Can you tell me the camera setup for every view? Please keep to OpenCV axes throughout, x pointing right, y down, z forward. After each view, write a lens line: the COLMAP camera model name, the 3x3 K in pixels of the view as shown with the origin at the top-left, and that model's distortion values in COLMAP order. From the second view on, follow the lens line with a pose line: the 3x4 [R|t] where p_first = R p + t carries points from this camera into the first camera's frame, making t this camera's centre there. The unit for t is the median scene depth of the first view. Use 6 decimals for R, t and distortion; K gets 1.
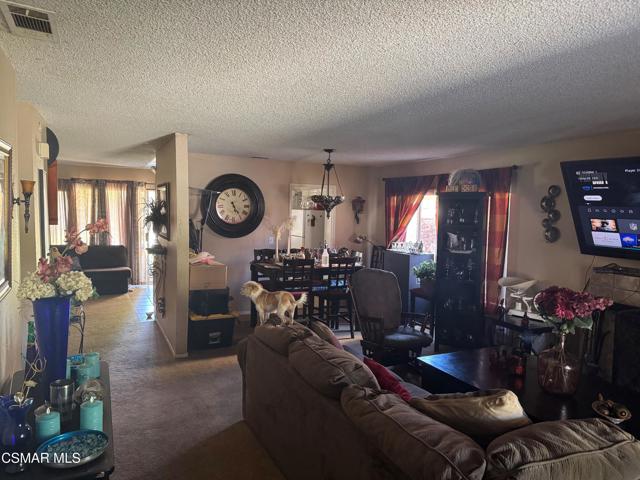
lens RADIAL K [[448.7, 0, 321.4], [0, 448.7, 241.1], [0, 0, 1]] dist [0.047843, -0.054992]
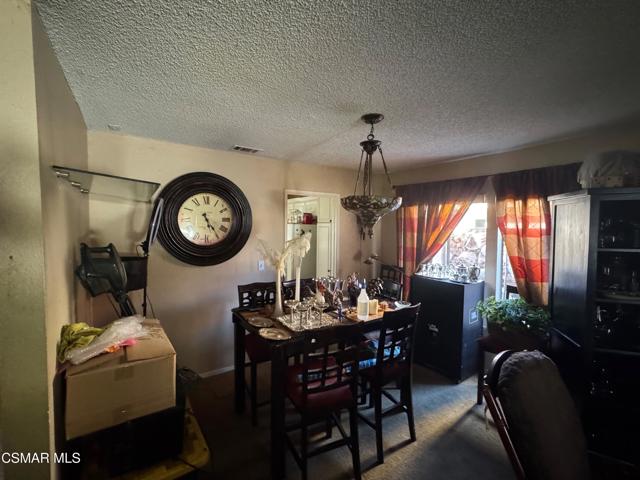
lens RADIAL K [[282.4, 0, 316.6], [0, 282.4, 241.3], [0, 0, 1]] dist [-0.002701, 0.000197]
pose [[0.991418, -0.018949, 0.129350, -0.084592], [0.020242, 0.999757, -0.008693, -0.037185], [-0.129154, 0.011237, 0.991561, 0.550228]]
